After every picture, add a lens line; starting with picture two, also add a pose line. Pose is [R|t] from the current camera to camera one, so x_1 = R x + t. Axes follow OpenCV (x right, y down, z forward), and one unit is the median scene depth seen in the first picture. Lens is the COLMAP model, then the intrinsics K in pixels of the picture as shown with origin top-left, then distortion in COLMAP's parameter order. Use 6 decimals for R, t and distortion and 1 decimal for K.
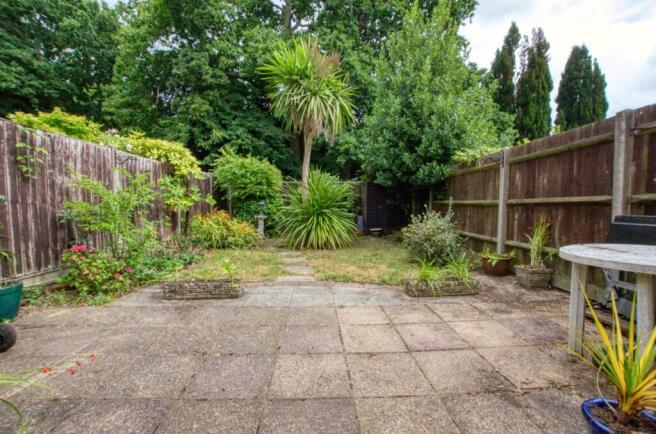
lens RADIAL K [[286.0, 0, 330.5], [0, 286.0, 220.9], [0, 0, 1]] dist [-0.043825, 0.012926]
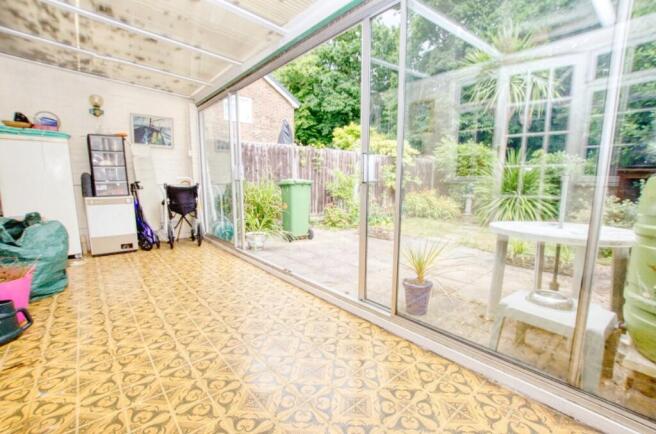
lens RADIAL K [[286.0, 0, 330.5], [0, 286.0, 220.9], [0, 0, 1]] dist [-0.043825, 0.012926]
pose [[0.609056, 0.116069, -0.784588, 0.323030], [-0.056077, 0.993060, 0.103378, -0.001597], [0.791142, -0.018966, 0.611338, -0.133167]]
